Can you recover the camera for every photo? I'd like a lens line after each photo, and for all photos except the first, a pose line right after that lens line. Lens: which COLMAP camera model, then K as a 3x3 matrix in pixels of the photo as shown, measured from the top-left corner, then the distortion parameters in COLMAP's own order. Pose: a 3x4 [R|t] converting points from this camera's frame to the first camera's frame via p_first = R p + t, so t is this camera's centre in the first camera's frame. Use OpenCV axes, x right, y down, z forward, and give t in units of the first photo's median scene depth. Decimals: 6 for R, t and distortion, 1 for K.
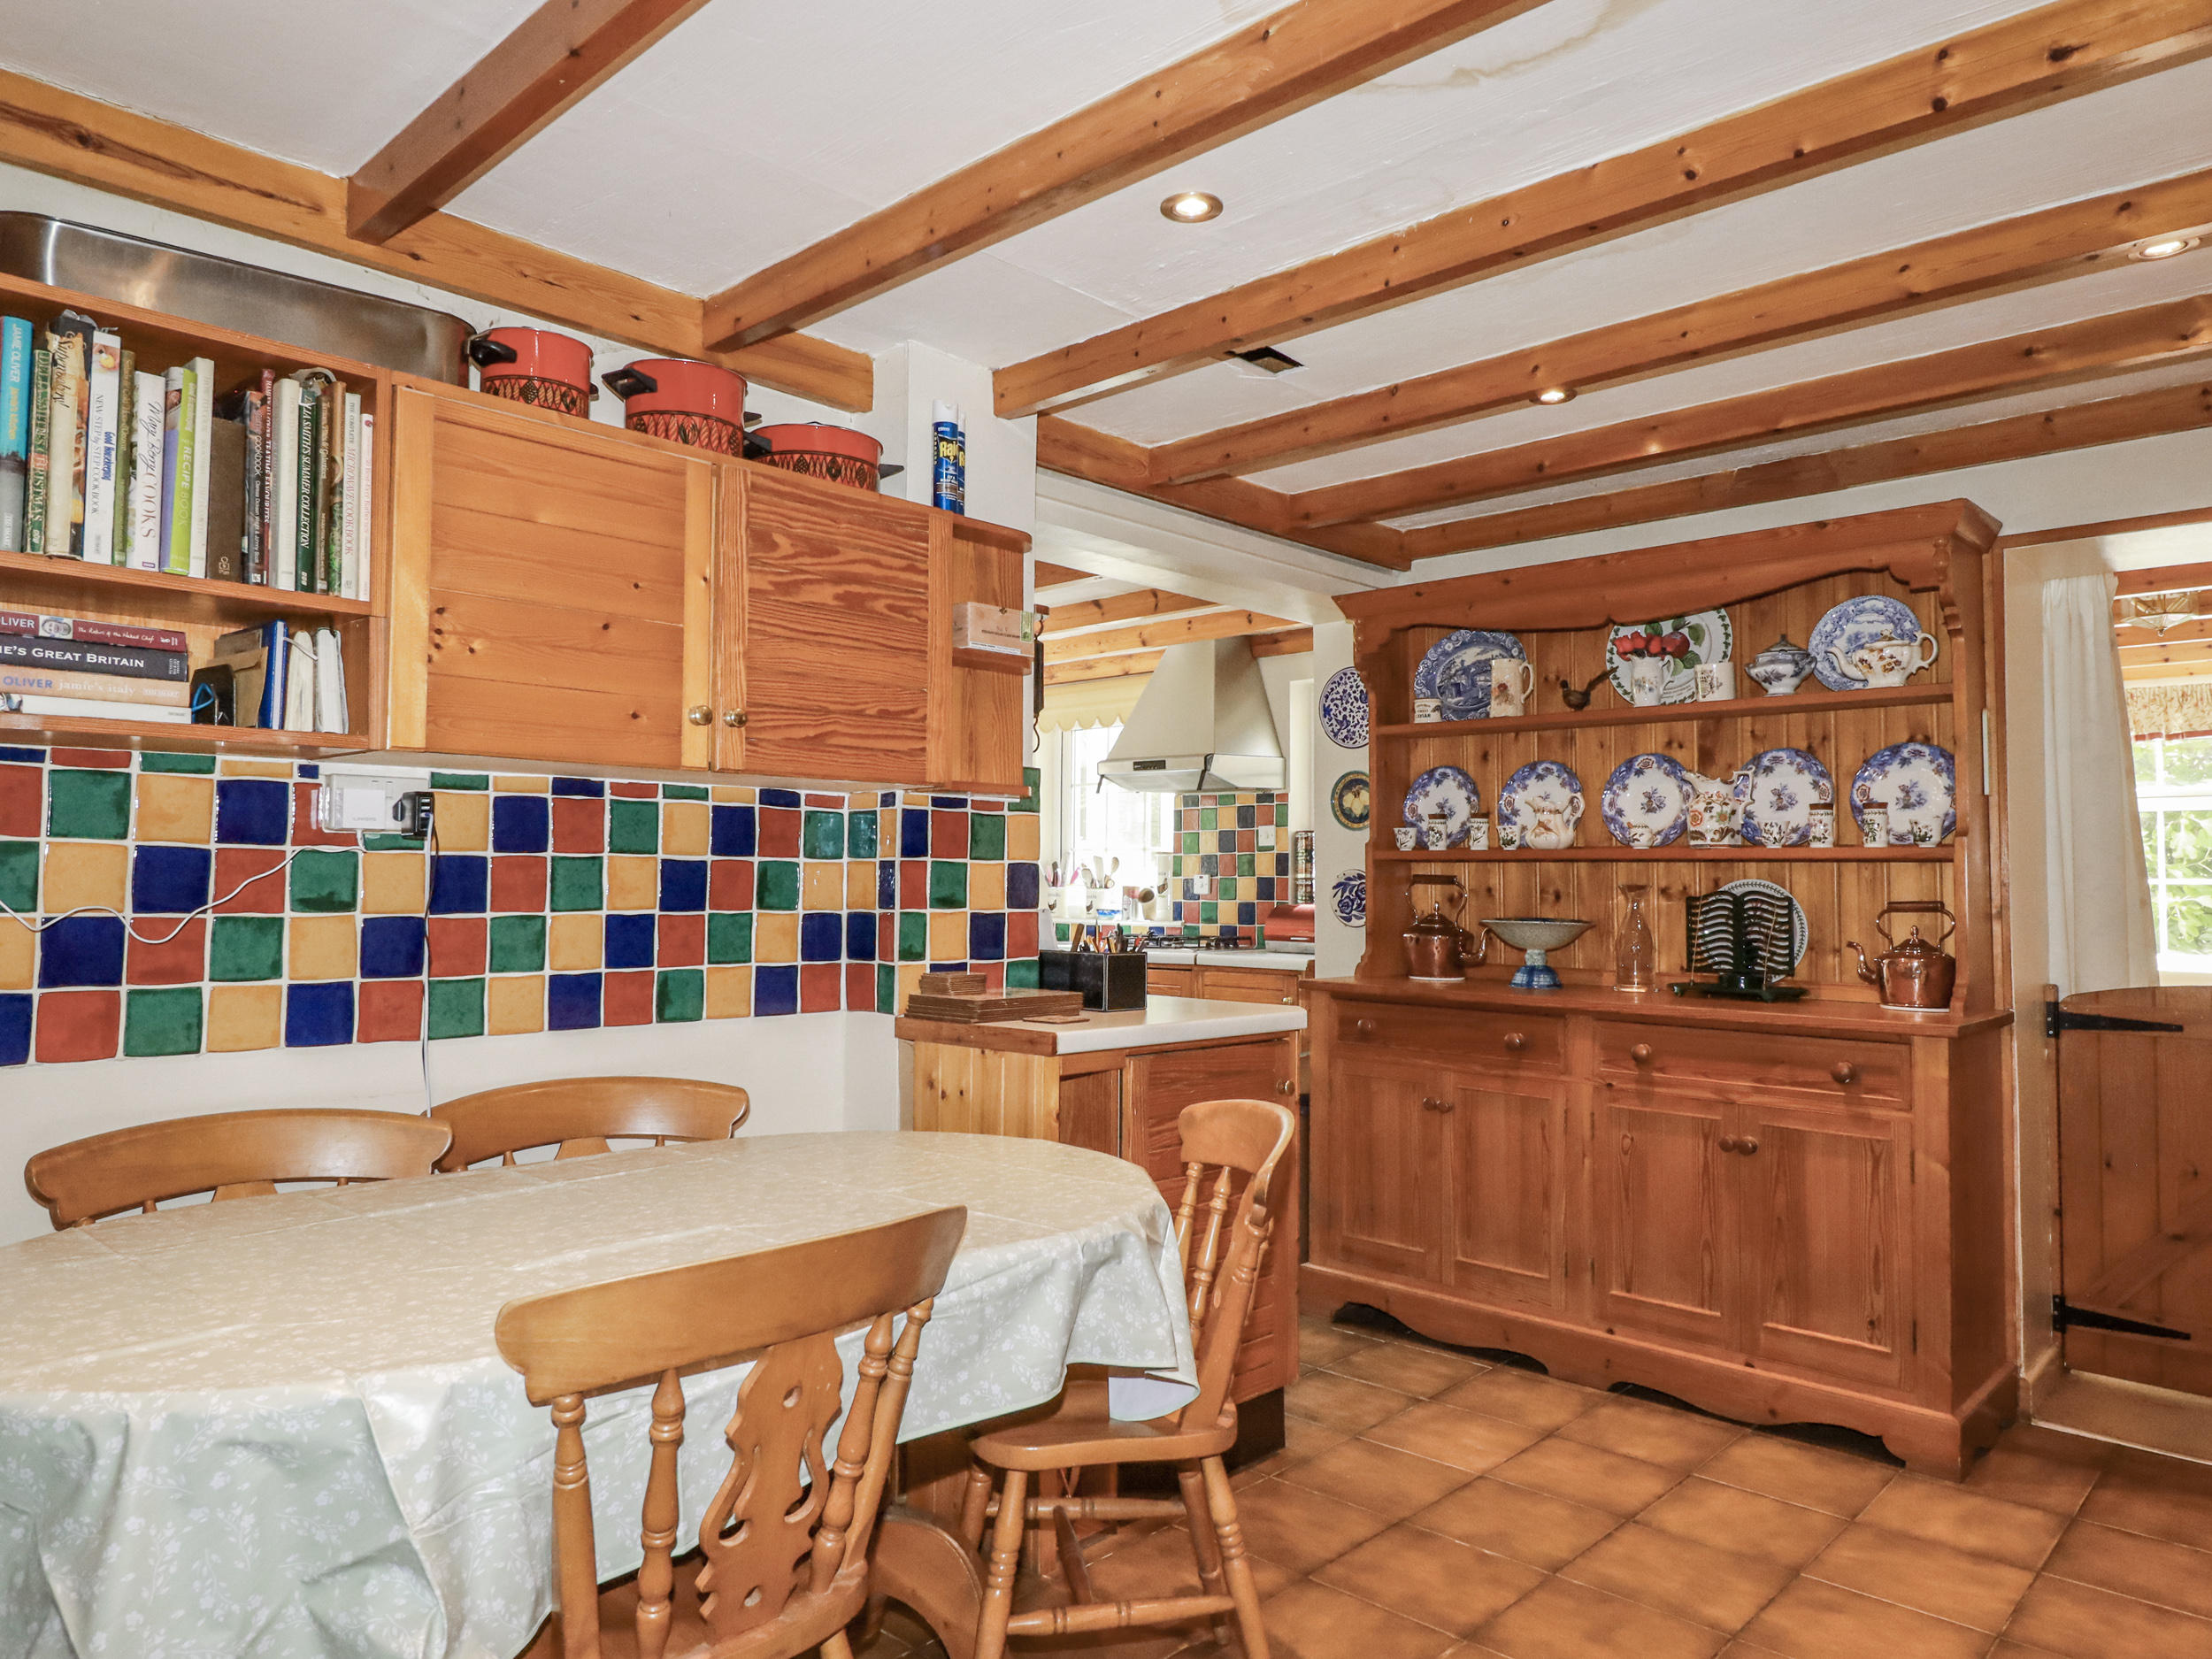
lens RADIAL K [[1450.4, 0, 1106.0], [0, 1450.4, 829.5], [0, 0, 1]] dist [0.000025, -0.000007]
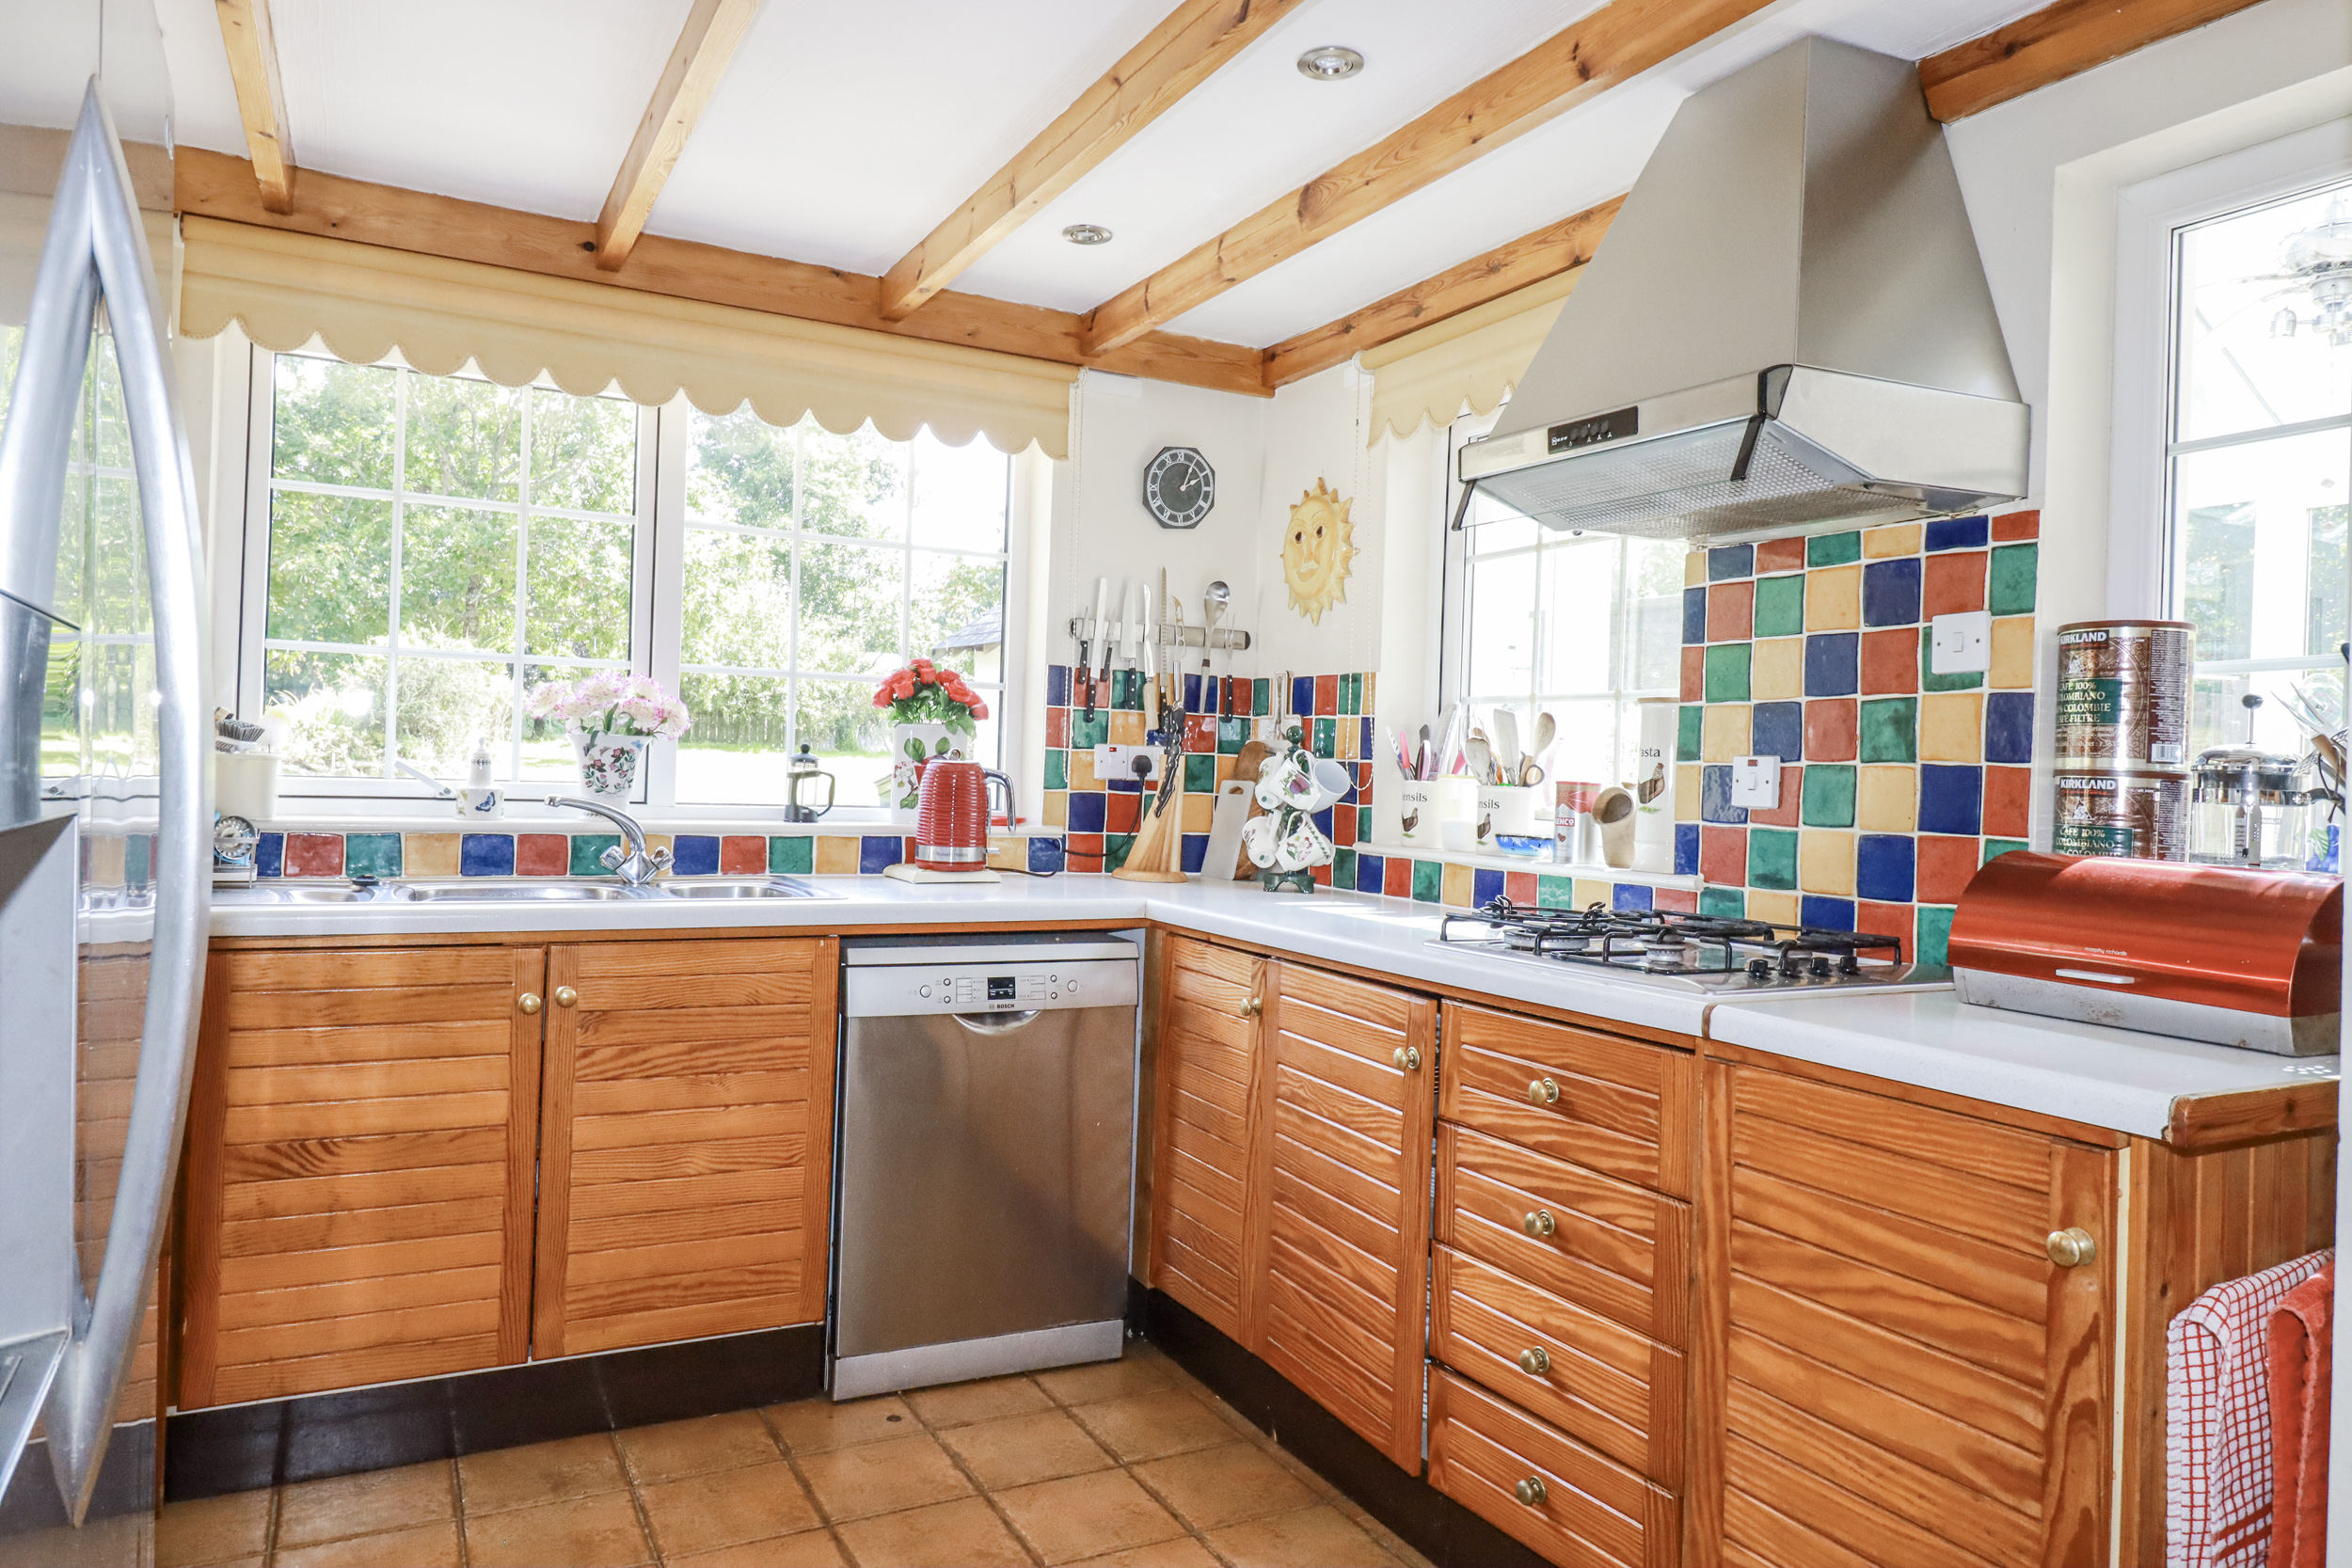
lens RADIAL K [[1515.0, 0, 1176.0], [0, 1515.0, 784.0], [0, 0, 1]] dist [-0.000410, -0.000991]
pose [[0.947266, 0.023803, -0.319562, 0.050777], [-0.009151, 0.998840, 0.047272, 0.021674], [0.320316, -0.041855, 0.946386, 0.596334]]
